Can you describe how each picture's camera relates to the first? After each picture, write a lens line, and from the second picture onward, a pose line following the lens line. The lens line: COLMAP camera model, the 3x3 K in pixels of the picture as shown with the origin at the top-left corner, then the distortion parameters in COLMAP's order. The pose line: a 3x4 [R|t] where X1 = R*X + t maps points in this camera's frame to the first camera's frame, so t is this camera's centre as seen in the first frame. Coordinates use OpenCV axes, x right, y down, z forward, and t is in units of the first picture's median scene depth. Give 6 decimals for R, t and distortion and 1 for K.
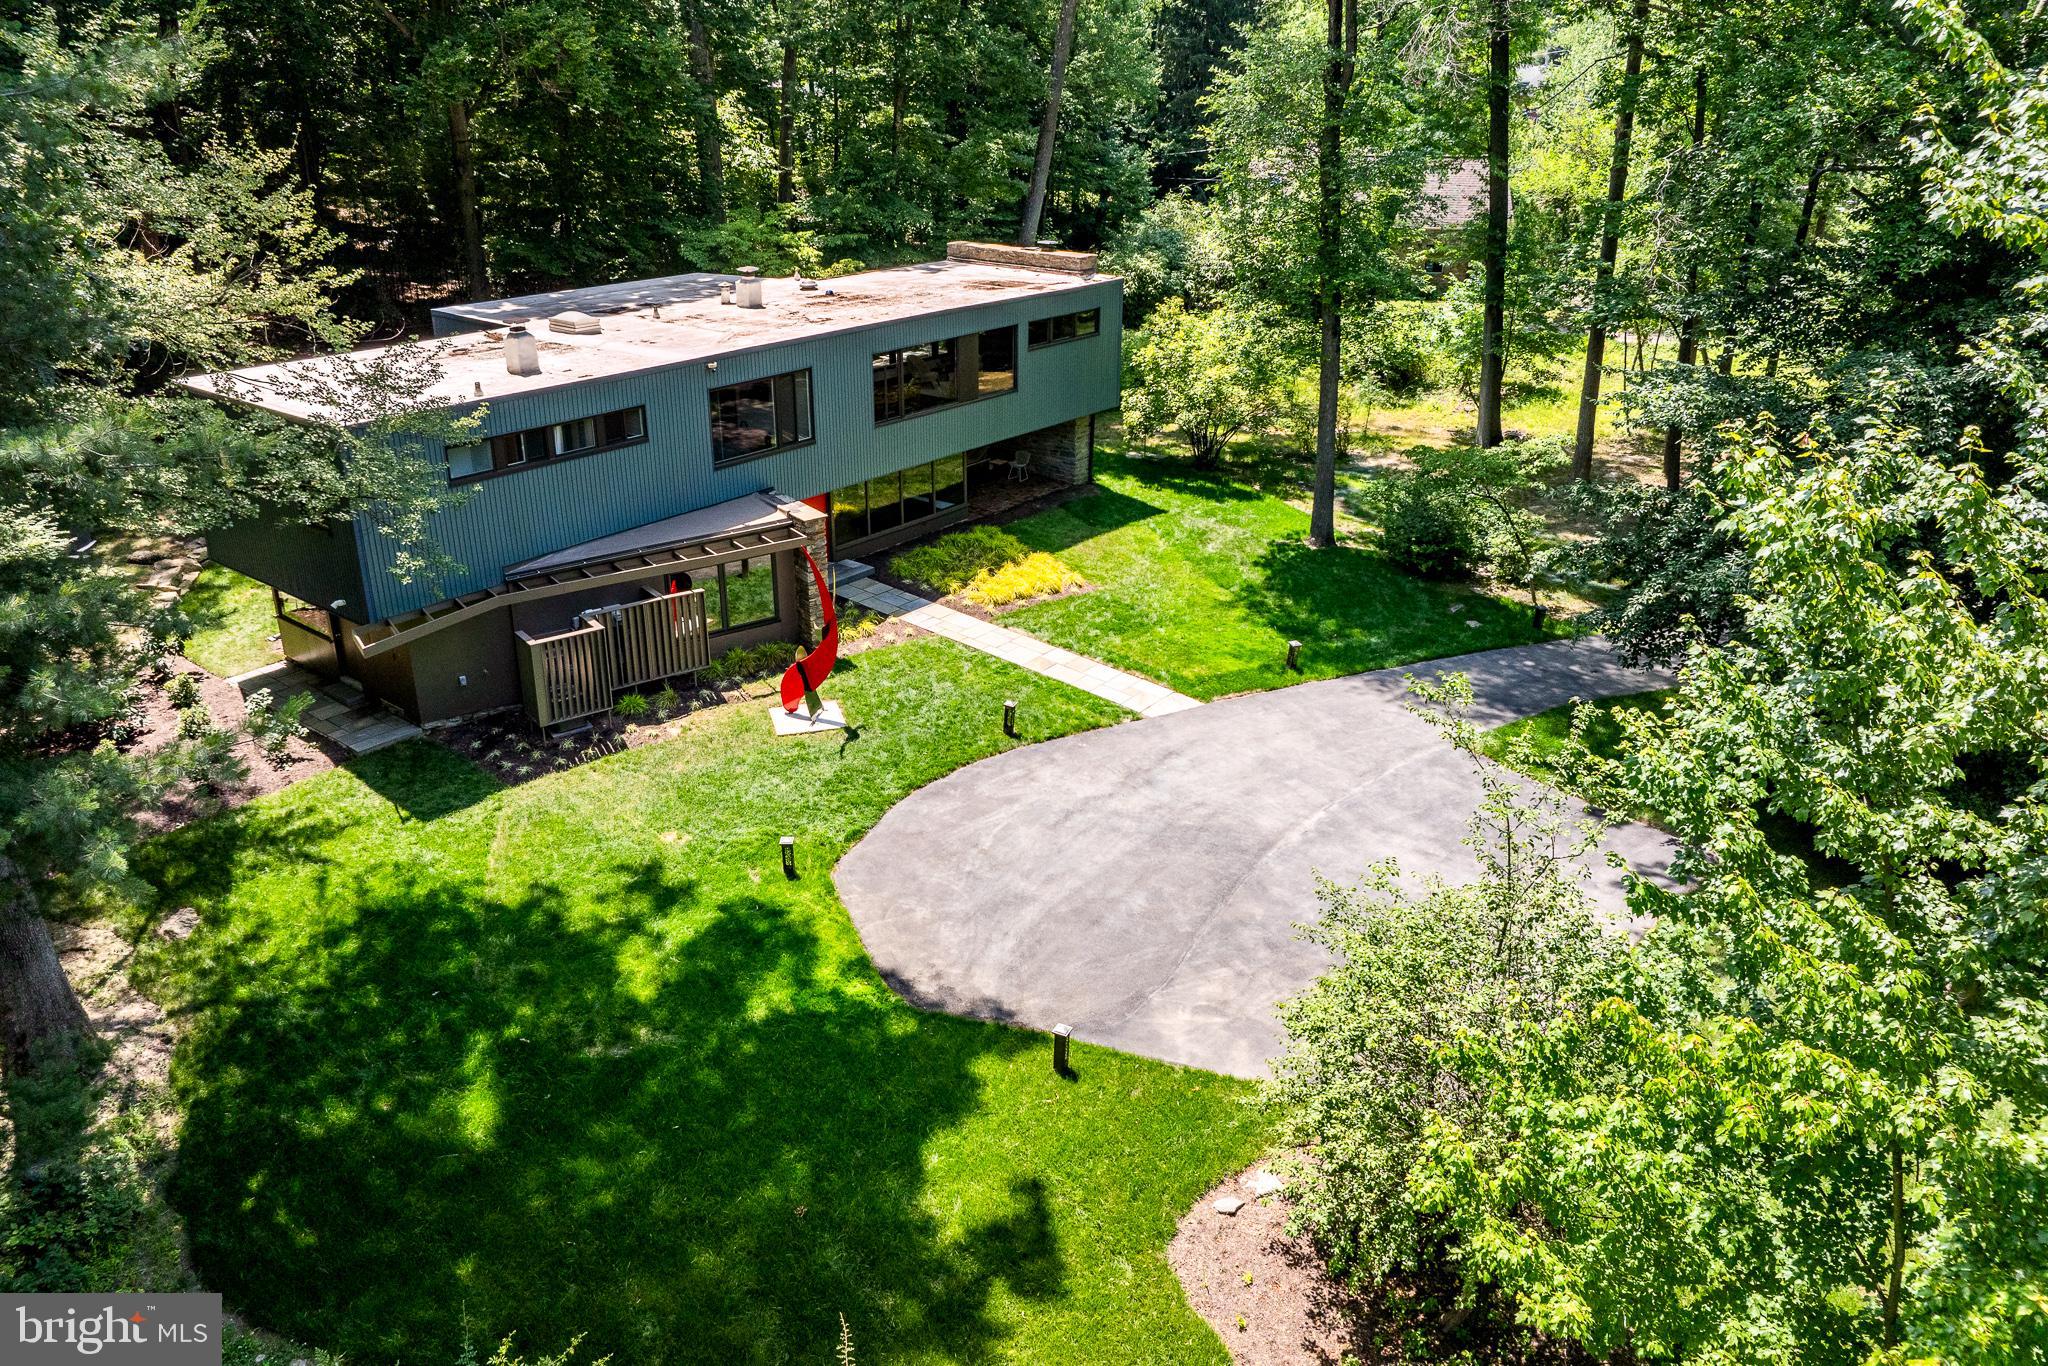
lens RADIAL K [[1413.2, 0, 945.4], [0, 1413.2, 653.2], [0, 0, 1]] dist [-0.008447, -0.003674]
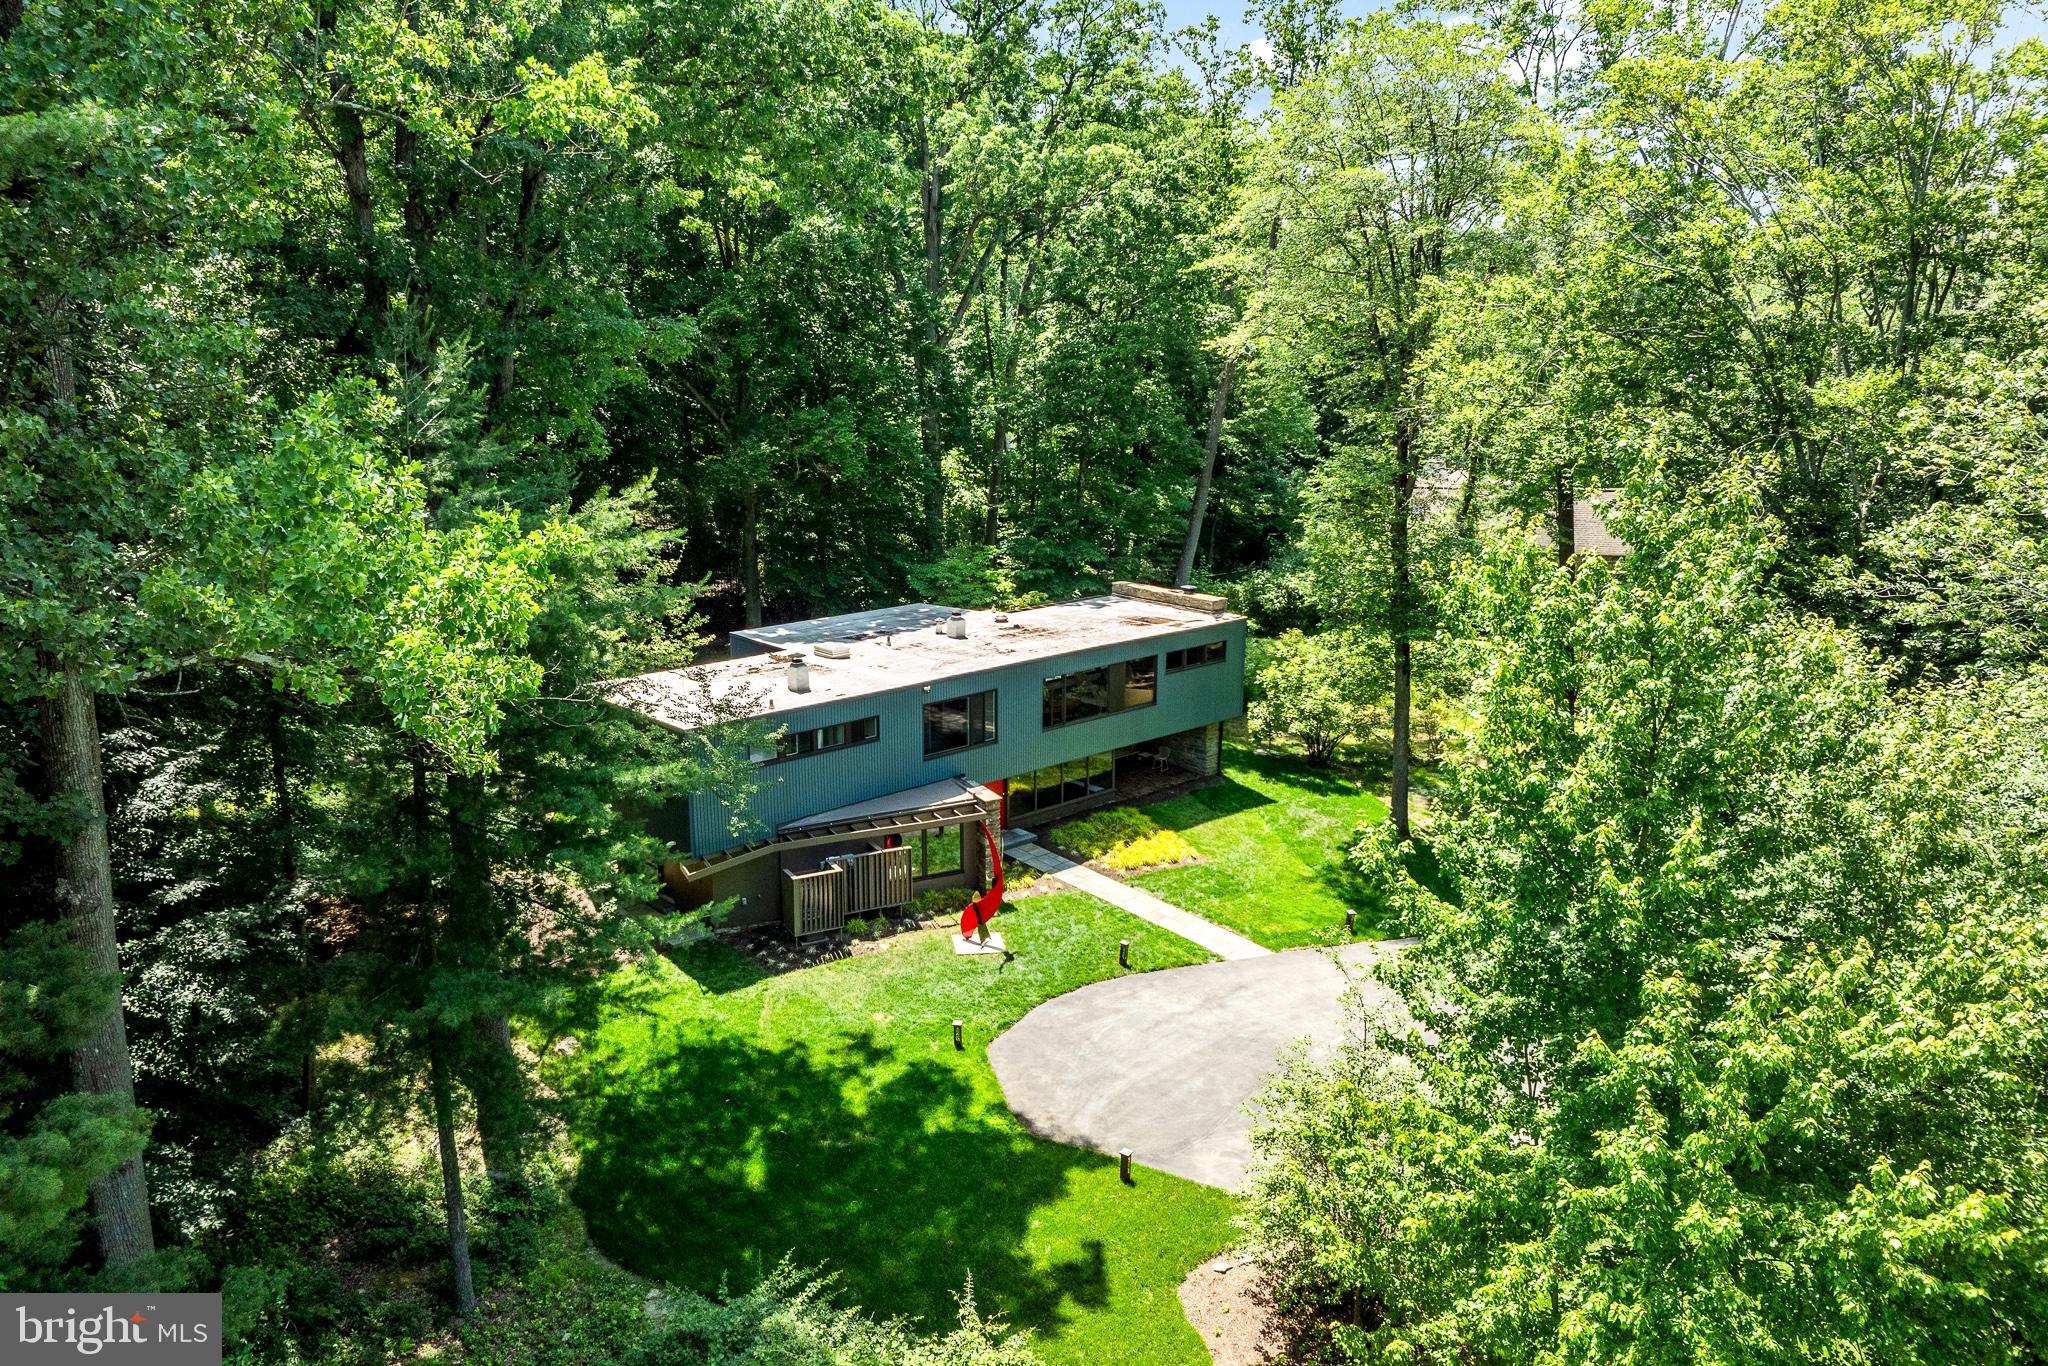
lens RADIAL K [[1413.2, 0, 945.4], [0, 1413.2, 653.2], [0, 0, 1]] dist [-0.008447, -0.003674]
pose [[0.988957, 0.034736, -0.144073, 0.060915], [-0.059911, 0.982872, -0.174279, 0.008881], [0.135552, 0.180986, 0.974099, -0.414197]]
